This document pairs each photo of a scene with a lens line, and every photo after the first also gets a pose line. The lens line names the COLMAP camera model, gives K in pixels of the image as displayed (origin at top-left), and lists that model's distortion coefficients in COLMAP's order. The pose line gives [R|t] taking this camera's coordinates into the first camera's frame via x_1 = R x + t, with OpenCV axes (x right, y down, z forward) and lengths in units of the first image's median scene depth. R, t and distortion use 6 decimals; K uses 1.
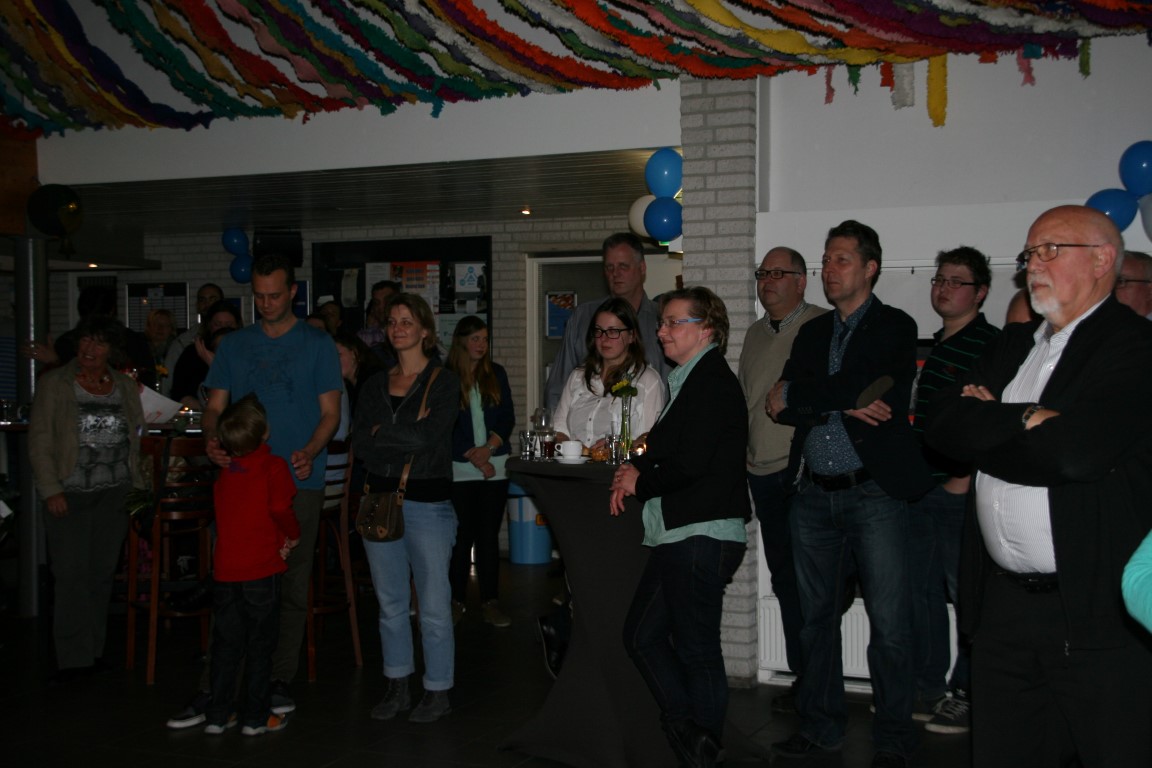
lens RADIAL K [[1618.9, 0, 557.9], [0, 1618.9, 385.8], [0, 0, 1]] dist [-0.007056, 0.795668]
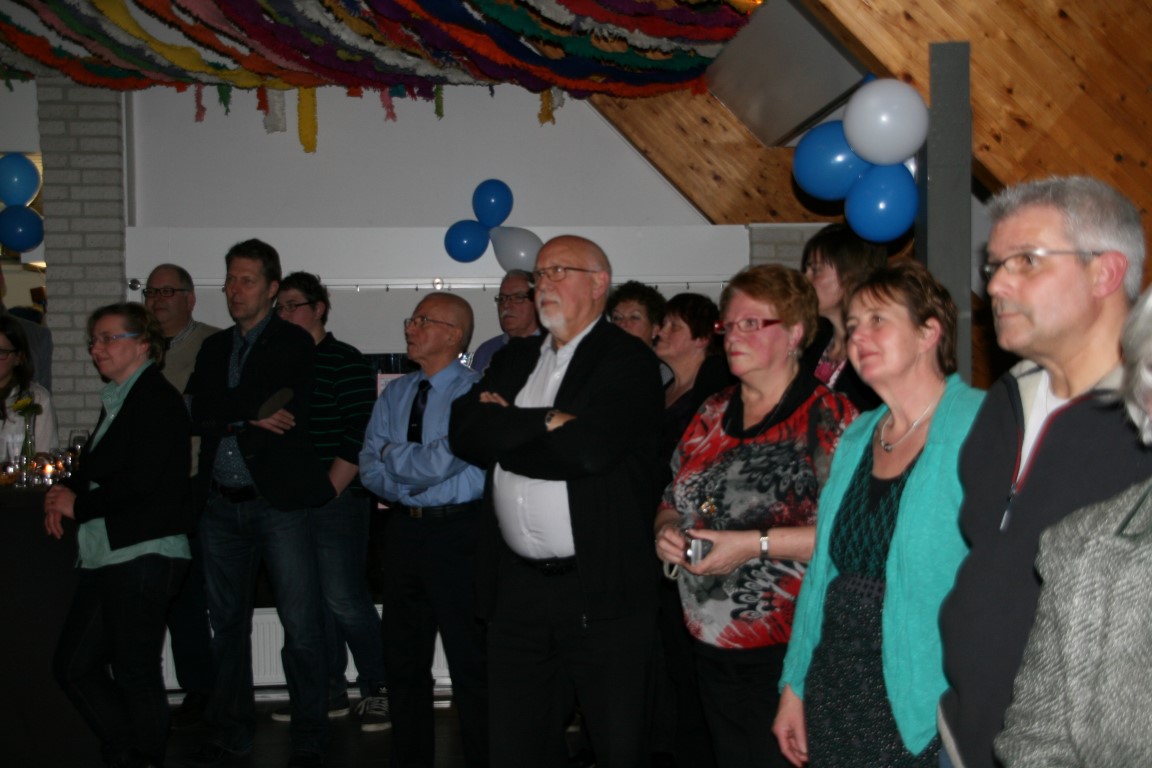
lens RADIAL K [[1618.9, 0, 557.9], [0, 1618.9, 385.8], [0, 0, 1]] dist [-0.007056, 0.795668]
pose [[0.858985, -0.013786, 0.511816, -0.129694], [0.020152, 0.999773, -0.006892, 0.001635], [-0.511605, 0.016234, 0.859068, 0.014623]]
